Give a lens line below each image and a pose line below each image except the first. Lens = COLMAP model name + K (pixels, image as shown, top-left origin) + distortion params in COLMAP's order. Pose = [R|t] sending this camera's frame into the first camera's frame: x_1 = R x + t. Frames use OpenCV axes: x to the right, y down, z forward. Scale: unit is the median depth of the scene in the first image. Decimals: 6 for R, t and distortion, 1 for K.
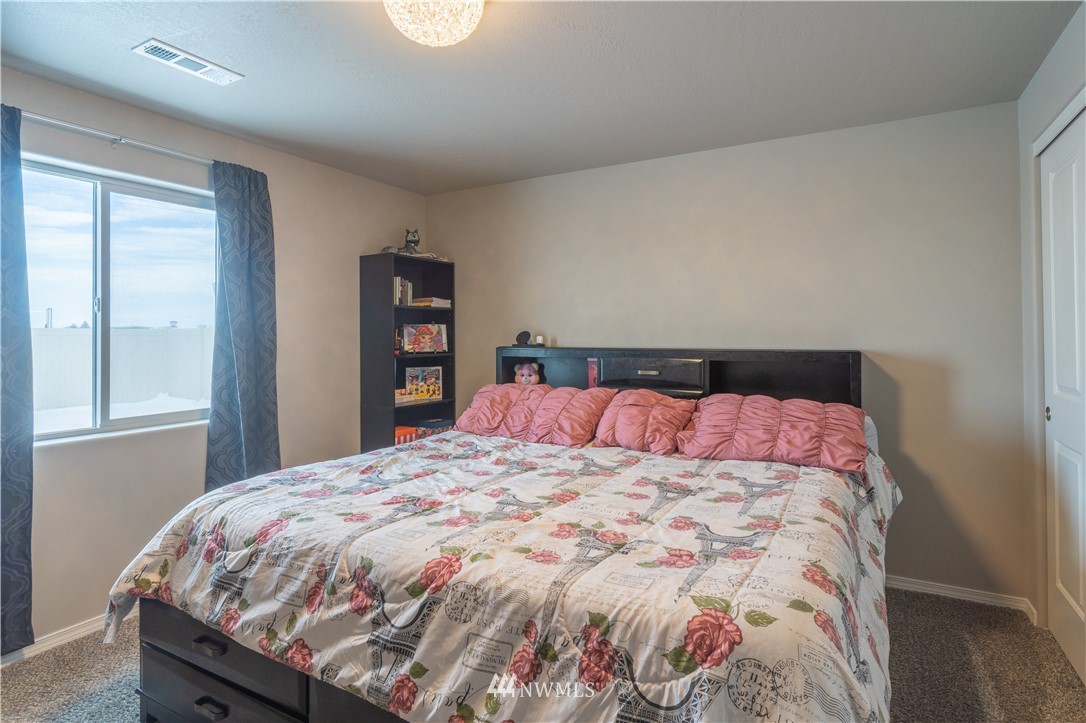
lens RADIAL K [[575.1, 0, 535.7], [0, 575.1, 325.6], [0, 0, 1]] dist [-0.001912, -0.000750]
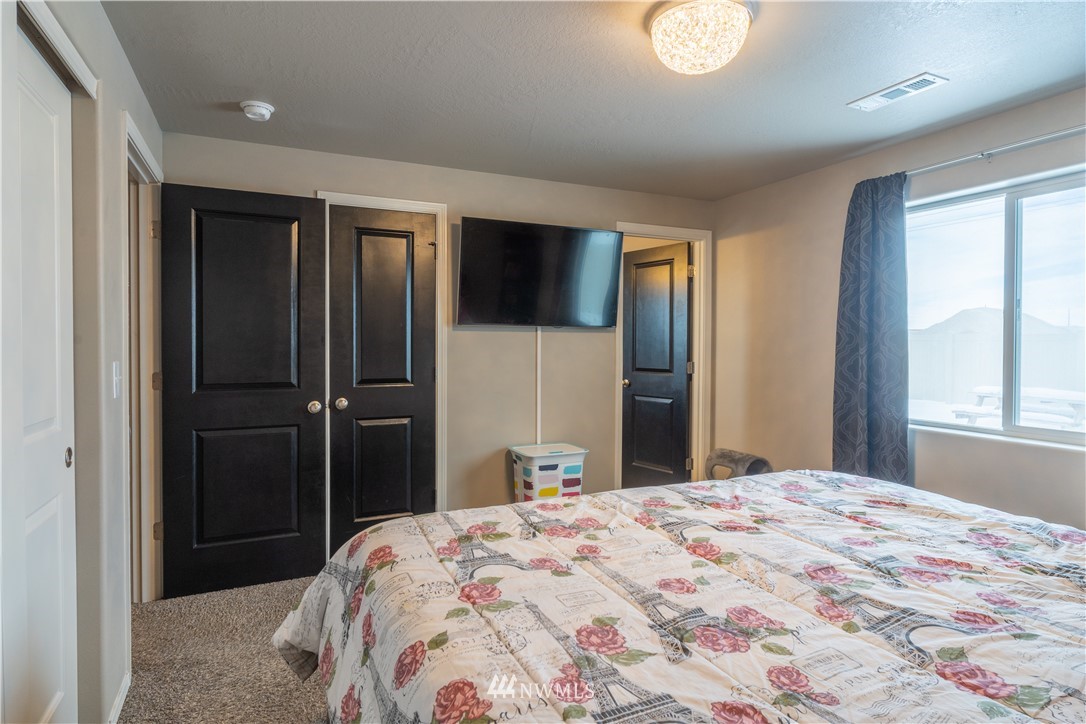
lens RADIAL K [[592.6, 0, 539.7], [0, 592.6, 359.7], [0, 0, 1]] dist [-0.000438, -0.000102]
pose [[-0.573566, 0.028812, -0.818653, 1.025545], [0.014503, 0.999582, 0.025018, 0.014136], [0.819031, 0.002476, -0.573744, 1.564394]]
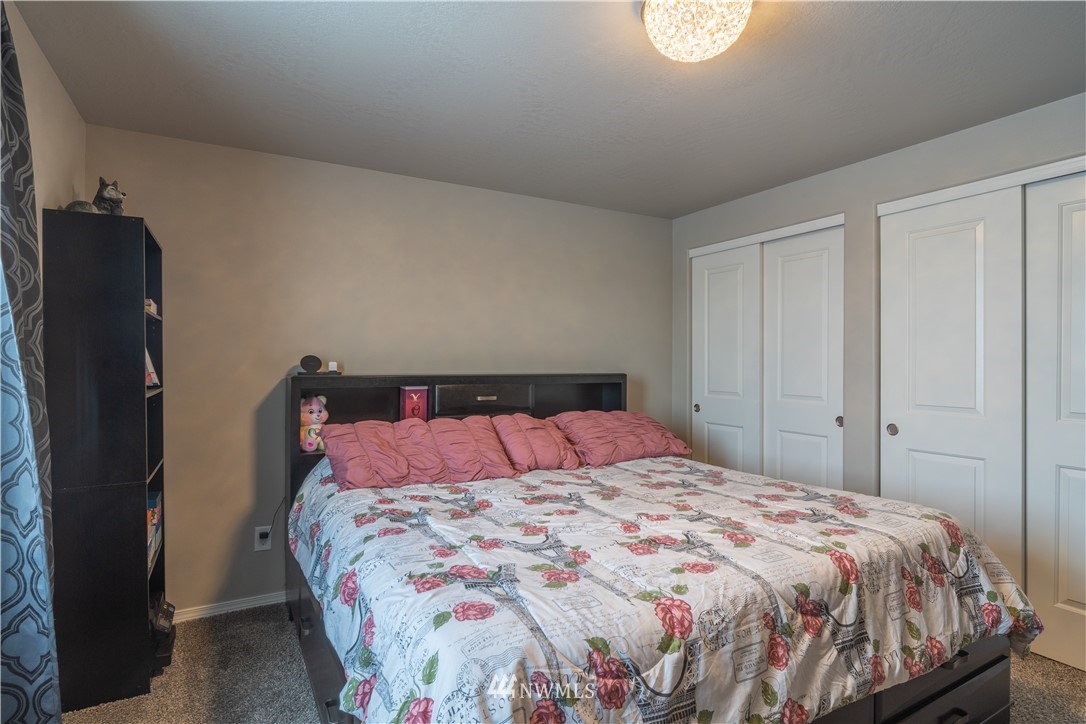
lens RADIAL K [[566.4, 0, 530.9], [0, 566.4, 361.3], [0, 0, 1]] dist [-0.001028, -0.000209]
pose [[0.510342, 0.006112, 0.859950, -1.283582], [-0.020211, 0.999784, 0.004889, 0.017649], [-0.859734, -0.019876, 0.510356, 0.837277]]
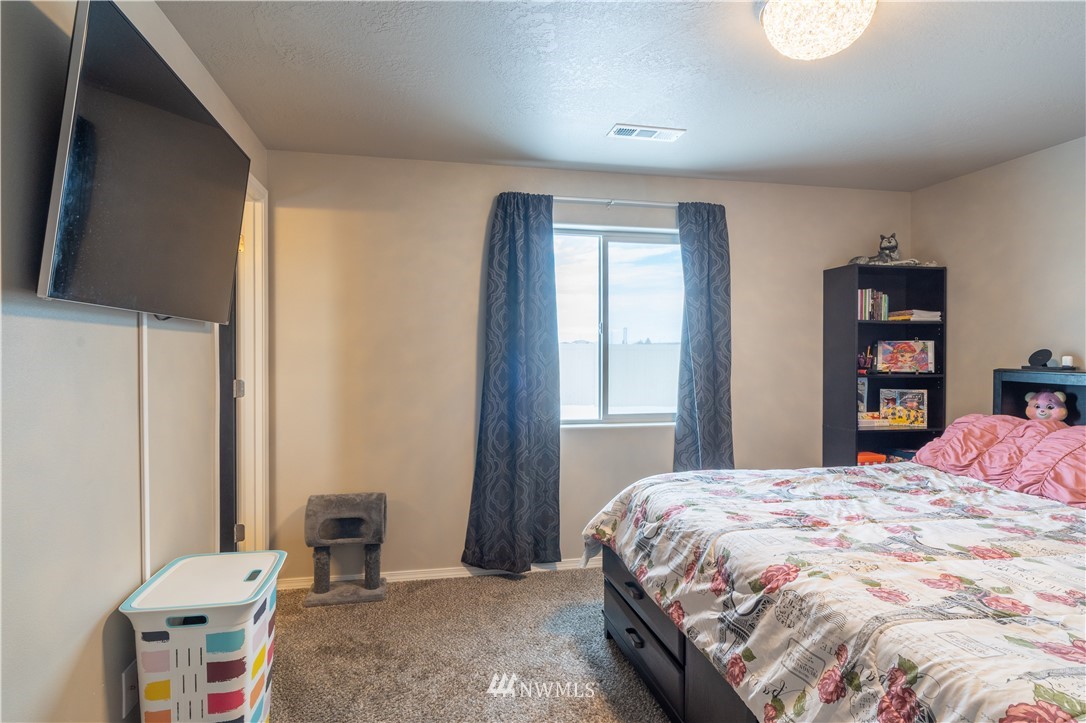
lens RADIAL K [[592.6, 0, 539.7], [0, 592.6, 359.2], [0, 0, 1]] dist [-0.000438, -0.000102]
pose [[0.661340, 0.017963, -0.749871, 0.309300], [0.005175, 0.999580, 0.028509, -0.007415], [0.750068, -0.022735, 0.660970, -0.041645]]
